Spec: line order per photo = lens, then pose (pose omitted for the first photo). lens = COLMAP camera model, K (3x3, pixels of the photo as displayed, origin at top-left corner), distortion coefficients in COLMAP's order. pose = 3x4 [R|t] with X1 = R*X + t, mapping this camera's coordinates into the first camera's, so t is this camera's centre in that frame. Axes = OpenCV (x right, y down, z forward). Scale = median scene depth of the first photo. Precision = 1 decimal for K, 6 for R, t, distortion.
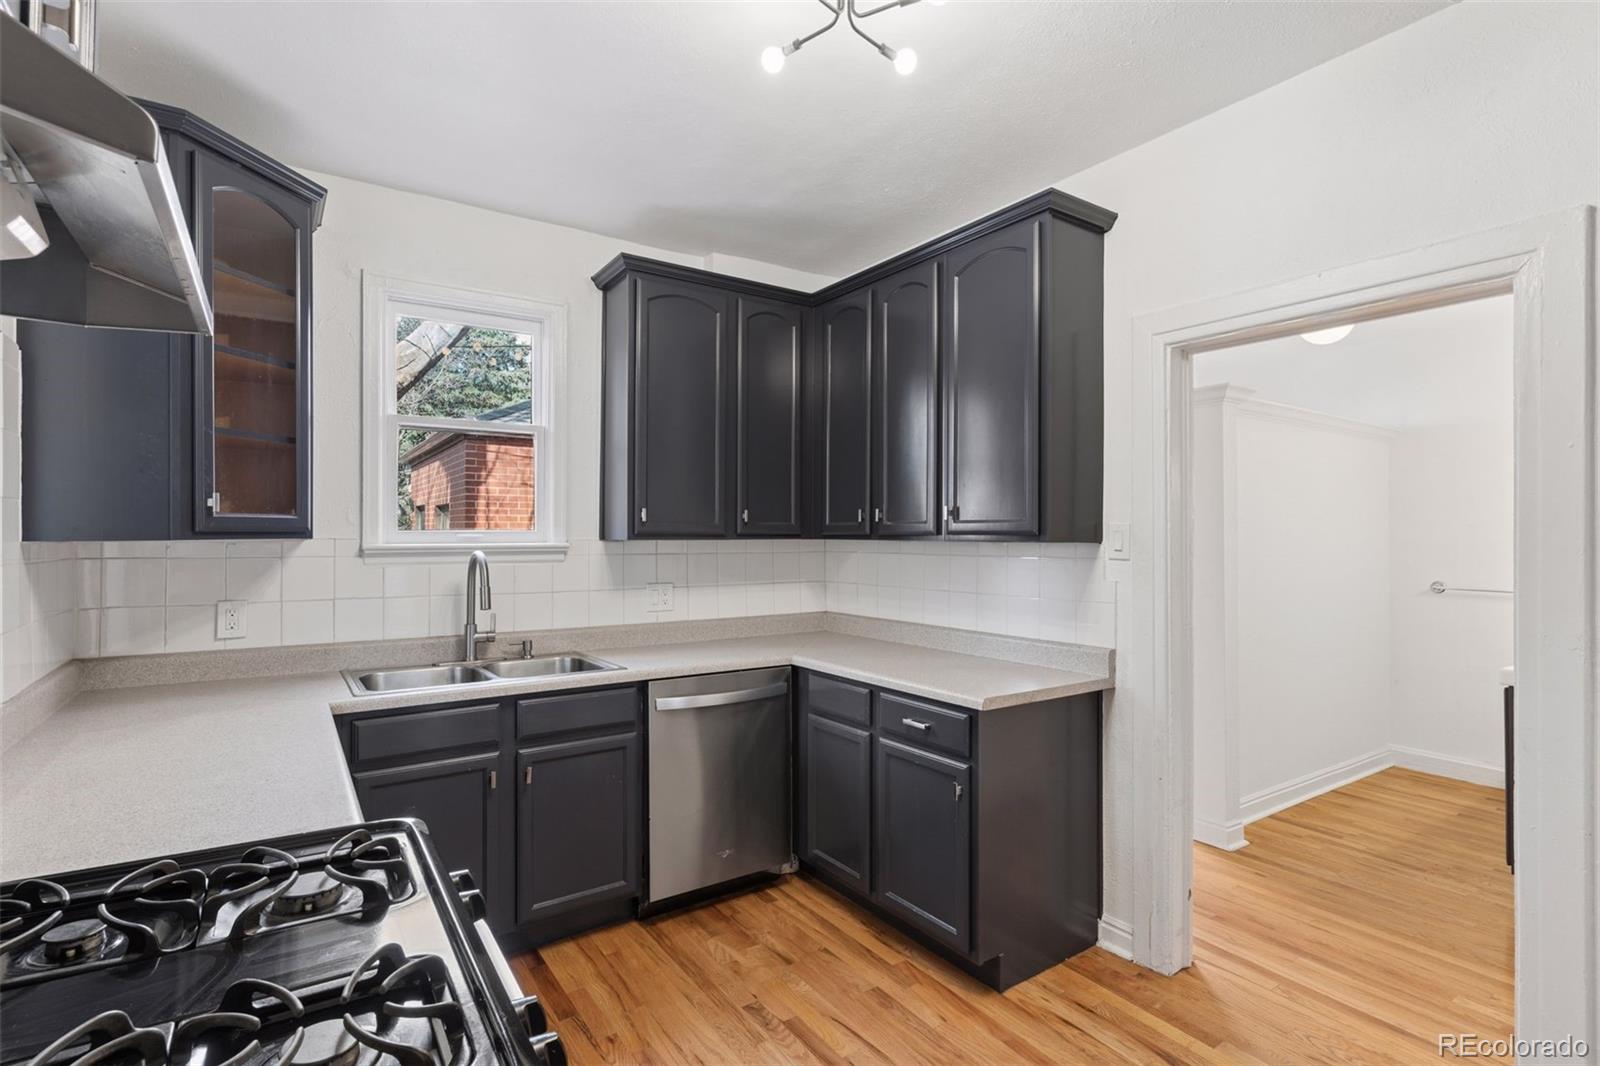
lens RADIAL K [[758.3, 0, 809.6], [0, 758.3, 518.8], [0, 0, 1]] dist [0.002732, -0.001217]
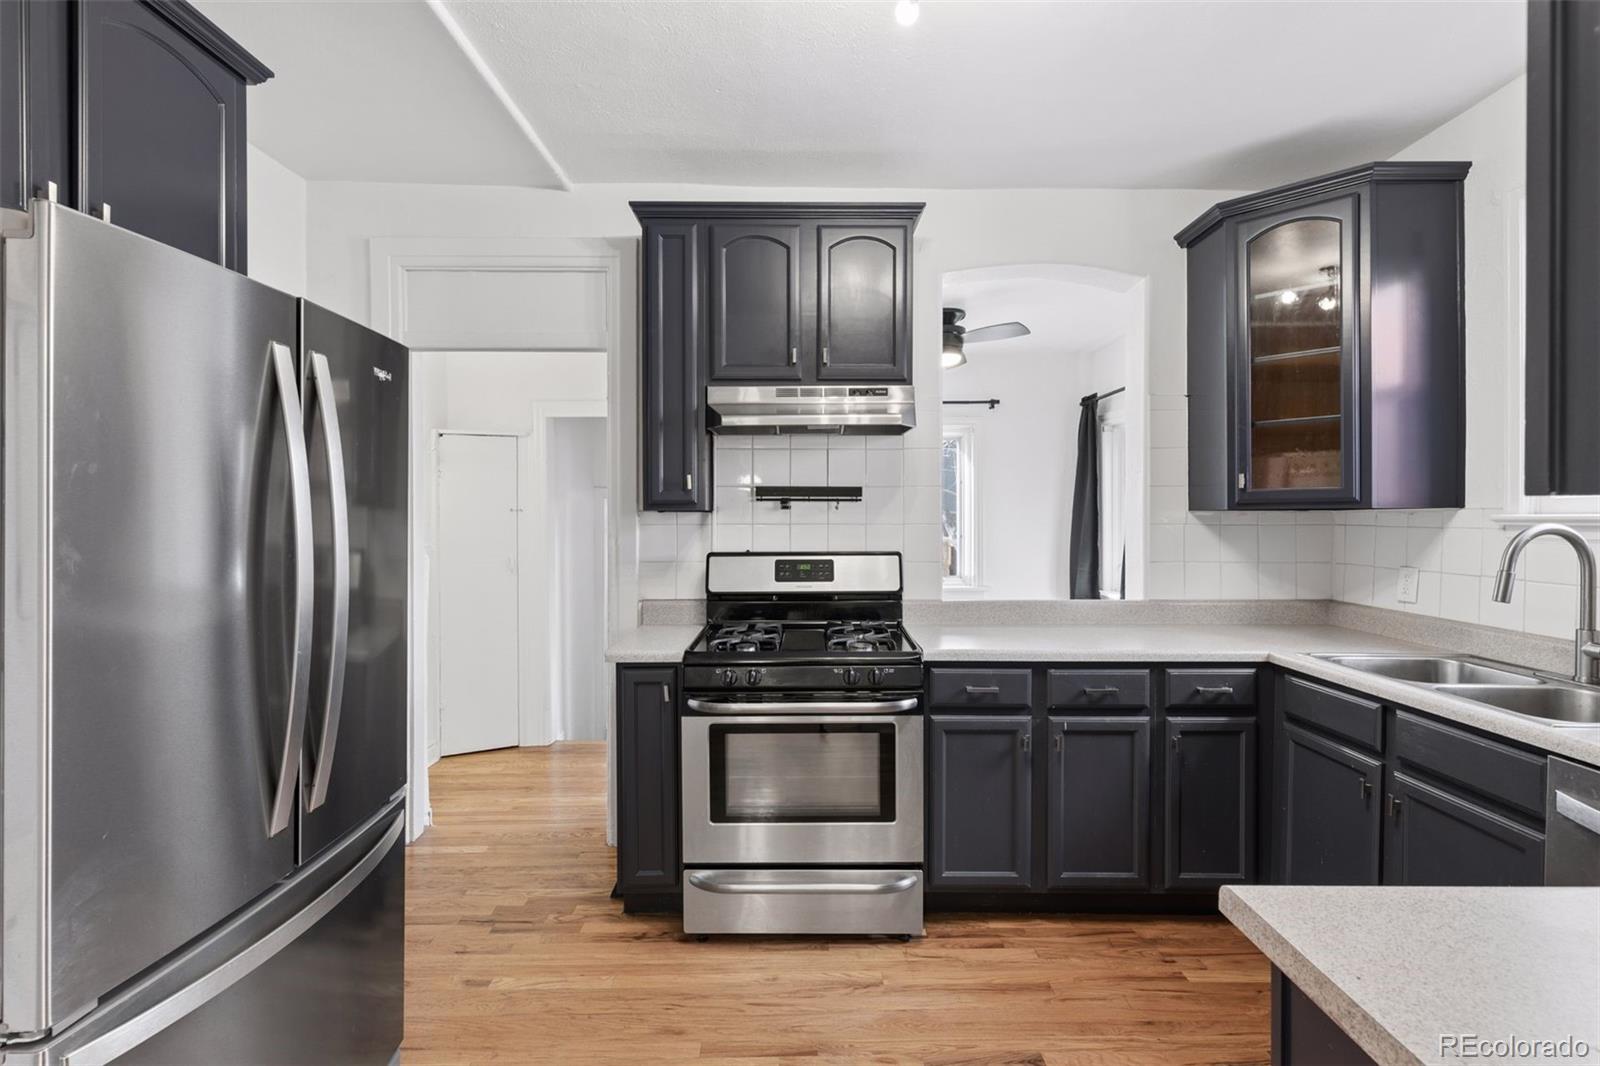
lens RADIAL K [[758.3, 0, 811.2], [0, 758.3, 519.6], [0, 0, 1]] dist [0.002732, -0.001217]
pose [[-0.559363, 0.000702, -0.828922, 0.430884], [0.015516, 0.999833, -0.009624, 0.028135], [0.828777, -0.018244, -0.559281, 0.659724]]
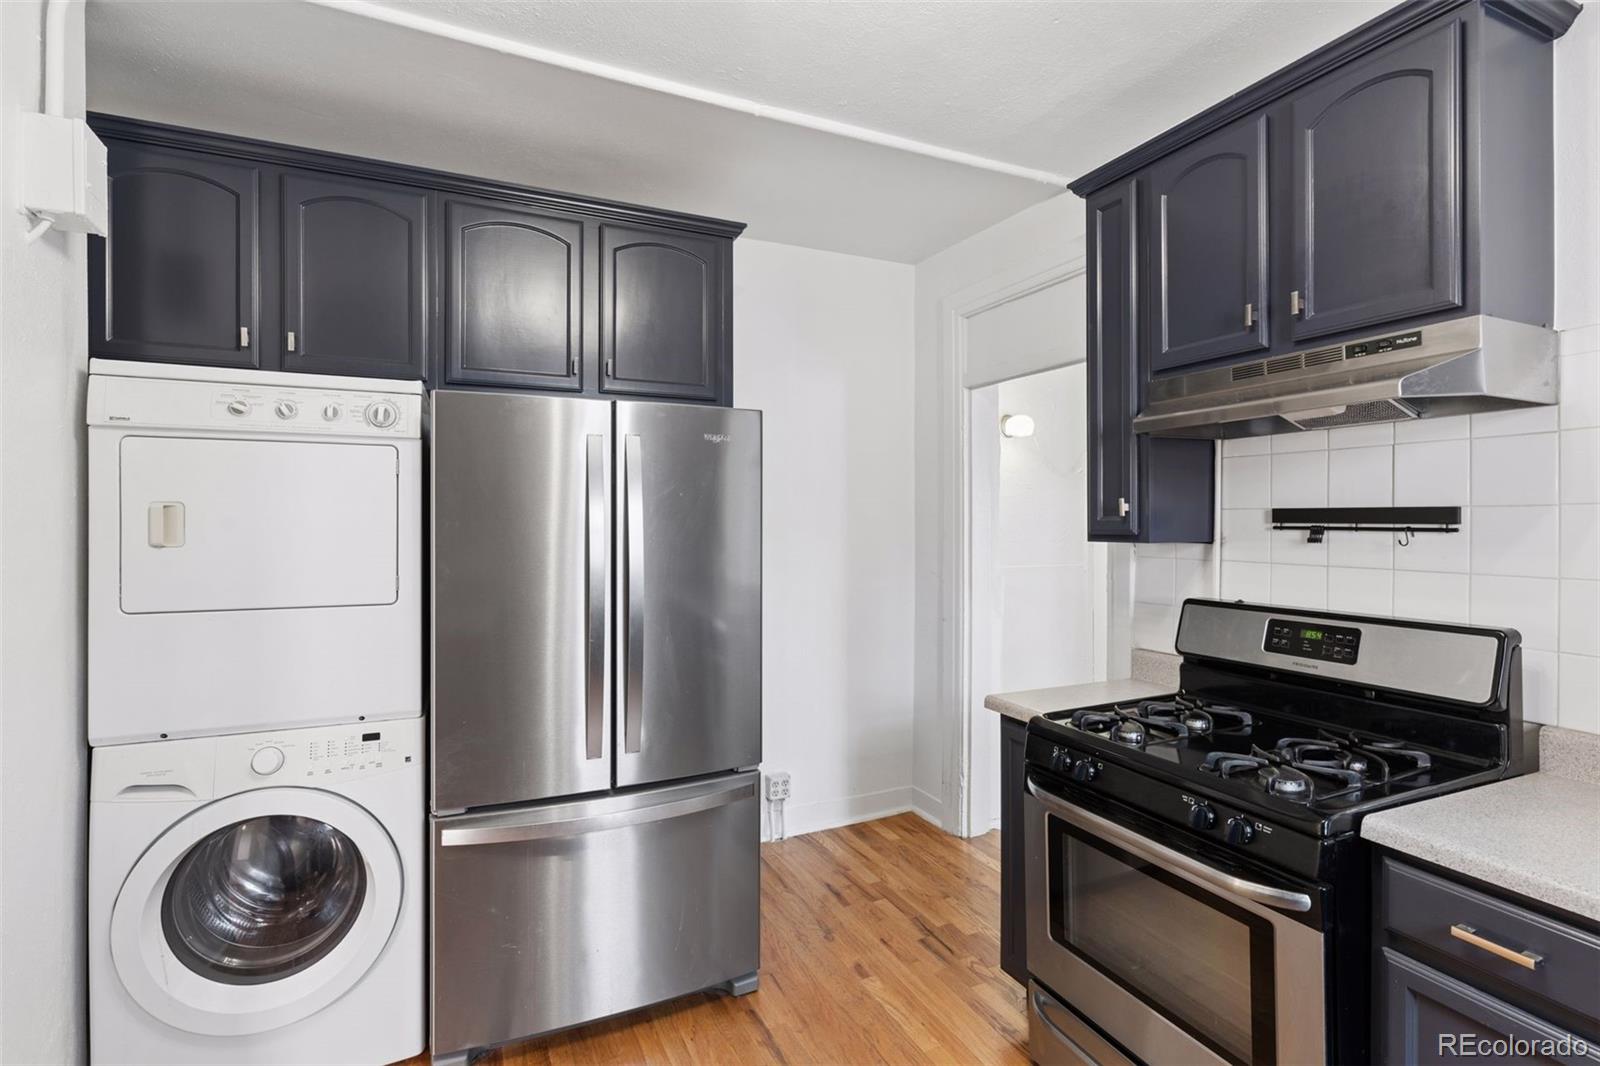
lens RADIAL K [[758.3, 0, 801.5], [0, 758.3, 518.0], [0, 0, 1]] dist [0.002732, -0.001217]
pose [[-0.987113, -0.007241, 0.159861, 0.006031], [-0.011354, 0.999627, -0.024829, 0.006945], [-0.159621, -0.026324, -0.986827, 0.773783]]
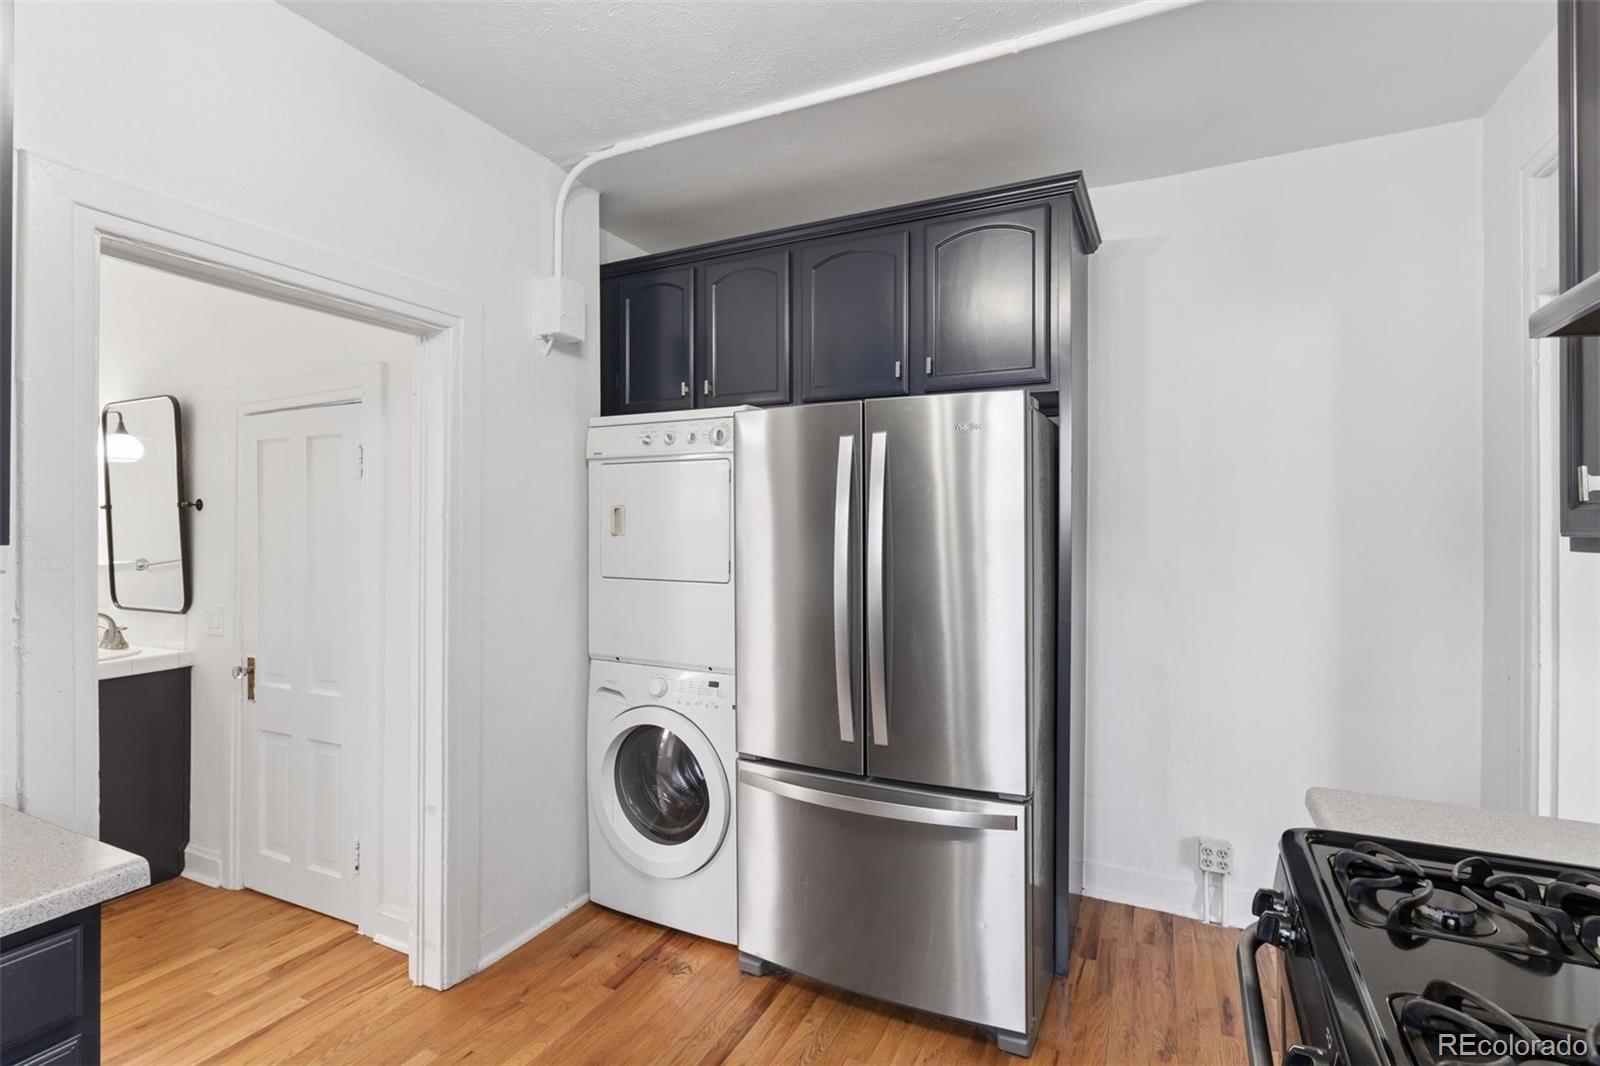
lens RADIAL K [[758.3, 0, 792.7], [0, 758.3, 516.2], [0, 0, 1]] dist [0.002732, -0.001217]
pose [[-0.499695, -0.008231, 0.866162, -0.264646], [-0.023733, 0.999710, -0.004192, -0.002133], [-0.865876, -0.022651, -0.499746, 0.564505]]
